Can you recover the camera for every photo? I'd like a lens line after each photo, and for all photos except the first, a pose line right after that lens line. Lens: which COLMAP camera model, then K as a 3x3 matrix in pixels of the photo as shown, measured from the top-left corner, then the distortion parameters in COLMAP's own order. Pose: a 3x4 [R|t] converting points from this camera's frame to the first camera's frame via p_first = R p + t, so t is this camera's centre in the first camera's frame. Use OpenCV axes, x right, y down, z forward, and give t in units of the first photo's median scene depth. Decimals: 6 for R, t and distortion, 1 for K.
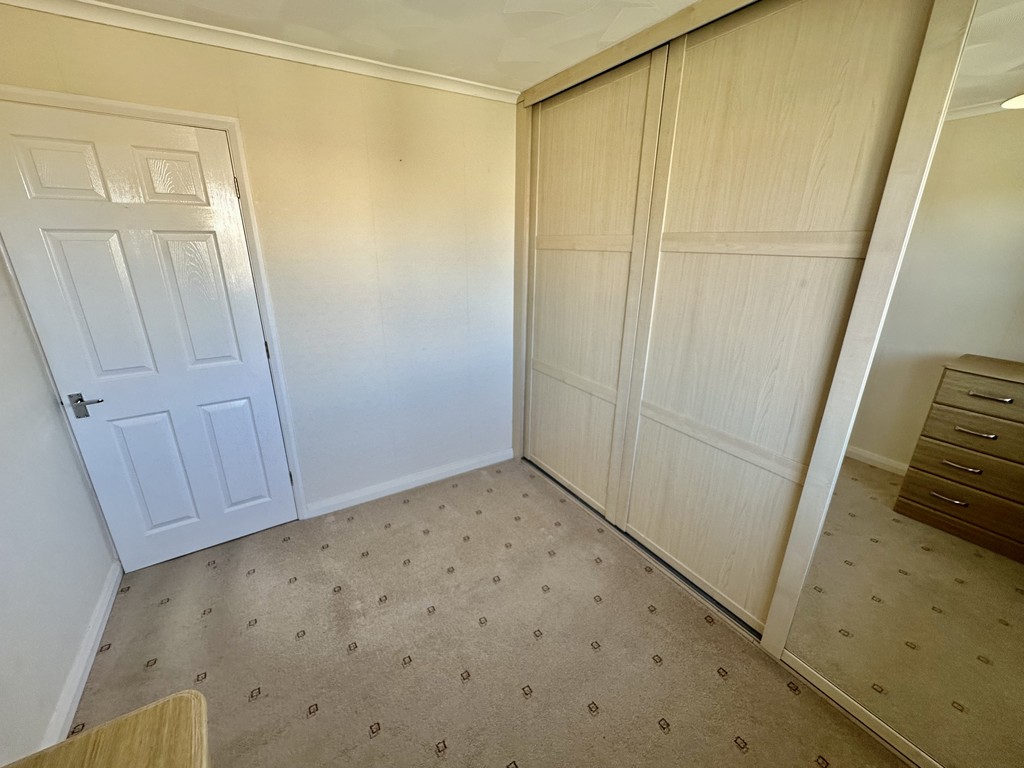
lens RADIAL K [[407.4, 0, 508.2], [0, 407.4, 380.2], [0, 0, 1]] dist [-0.002588, 0.001288]
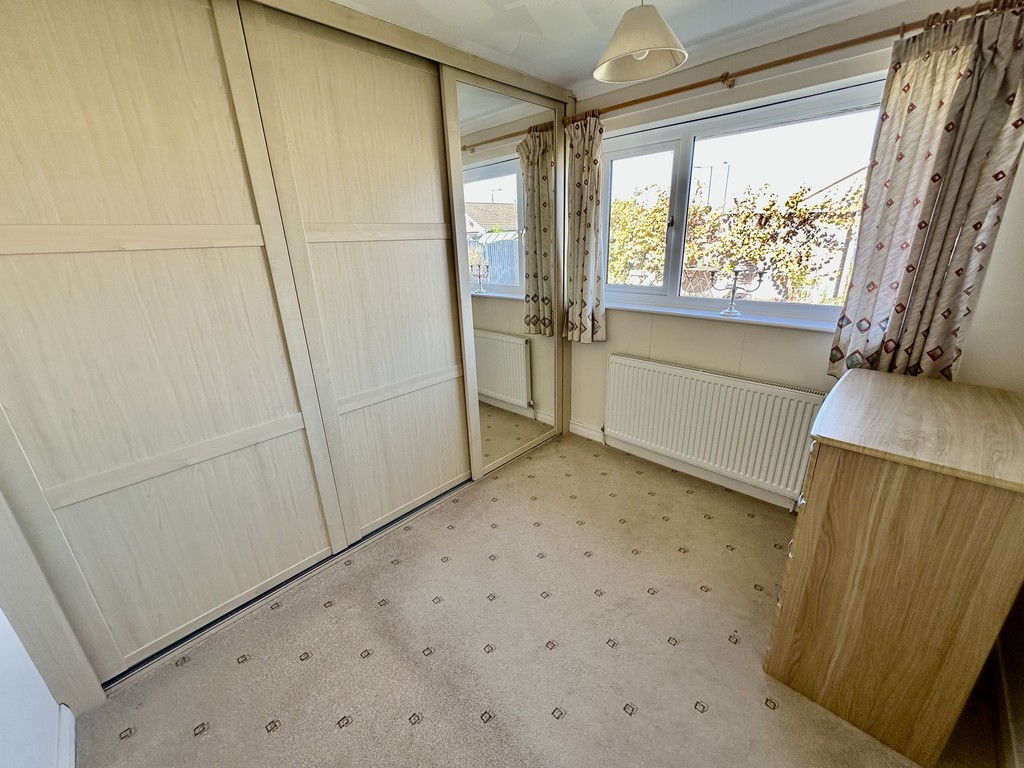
lens RADIAL K [[407.4, 0, 511.6], [0, 407.4, 378.7], [0, 0, 1]] dist [-0.002588, 0.001288]
pose [[-0.243195, -0.316800, 0.916785, -0.659816], [0.341427, 0.856714, 0.386612, -0.233689], [-0.907901, 0.407037, -0.100184, 0.743599]]
